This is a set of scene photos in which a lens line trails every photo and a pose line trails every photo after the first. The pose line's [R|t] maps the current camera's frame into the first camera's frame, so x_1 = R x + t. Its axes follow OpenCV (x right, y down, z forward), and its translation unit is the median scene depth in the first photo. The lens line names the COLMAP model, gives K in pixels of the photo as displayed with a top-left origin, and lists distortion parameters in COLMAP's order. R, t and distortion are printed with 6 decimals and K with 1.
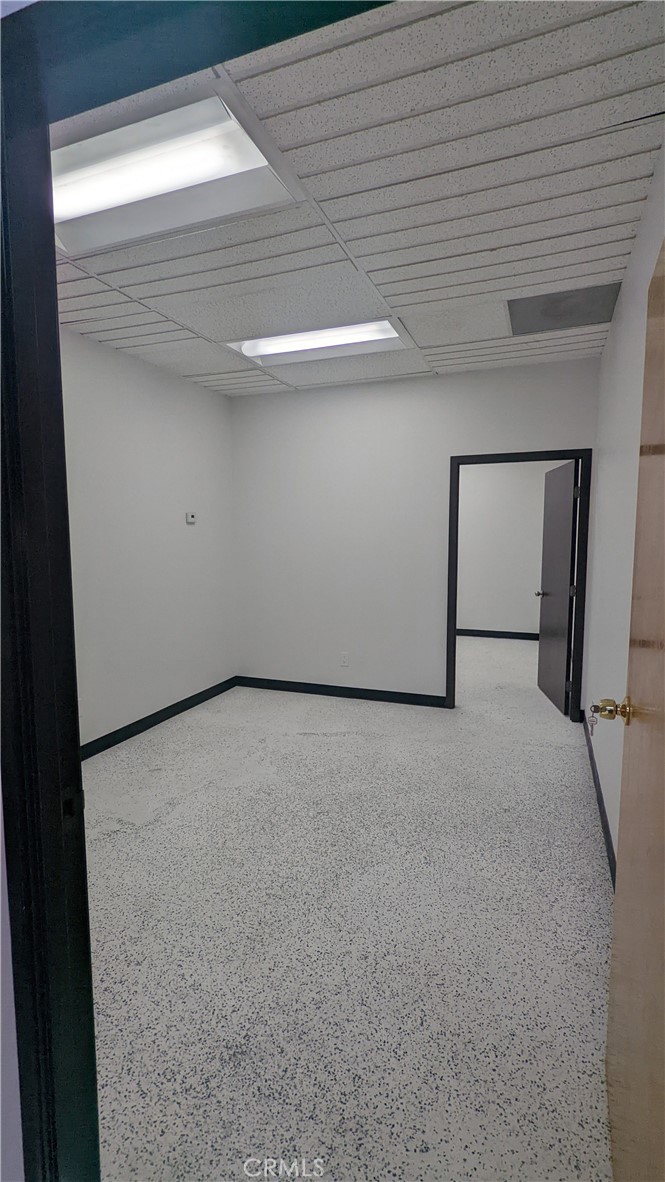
lens RADIAL K [[555.0, 0, 332.5], [0, 555.0, 591.0], [0, 0, 1]] dist [0.001645, 0.000160]
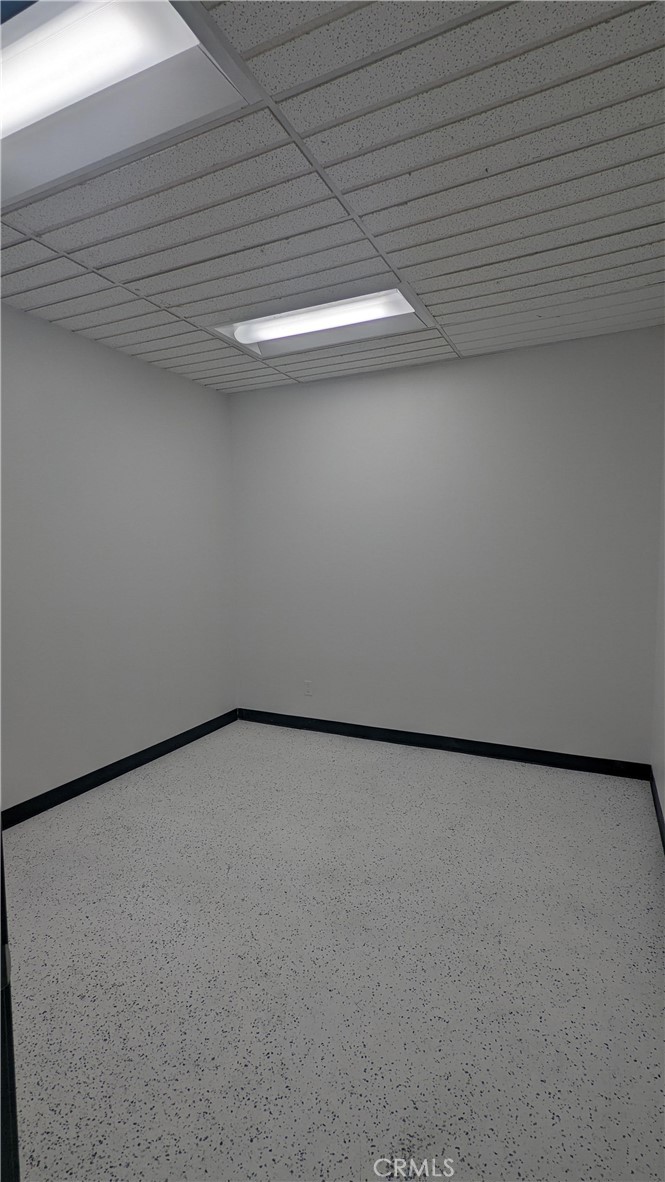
lens RADIAL K [[570.2, 0, 332.5], [0, 570.2, 591.0], [0, 0, 1]] dist [-0.004191, -0.000860]
pose [[0.997477, 0.002665, -0.070939, 0.051881], [-0.004527, 0.999649, -0.026107, -0.013411], [0.070845, 0.026362, 0.997139, 0.131662]]
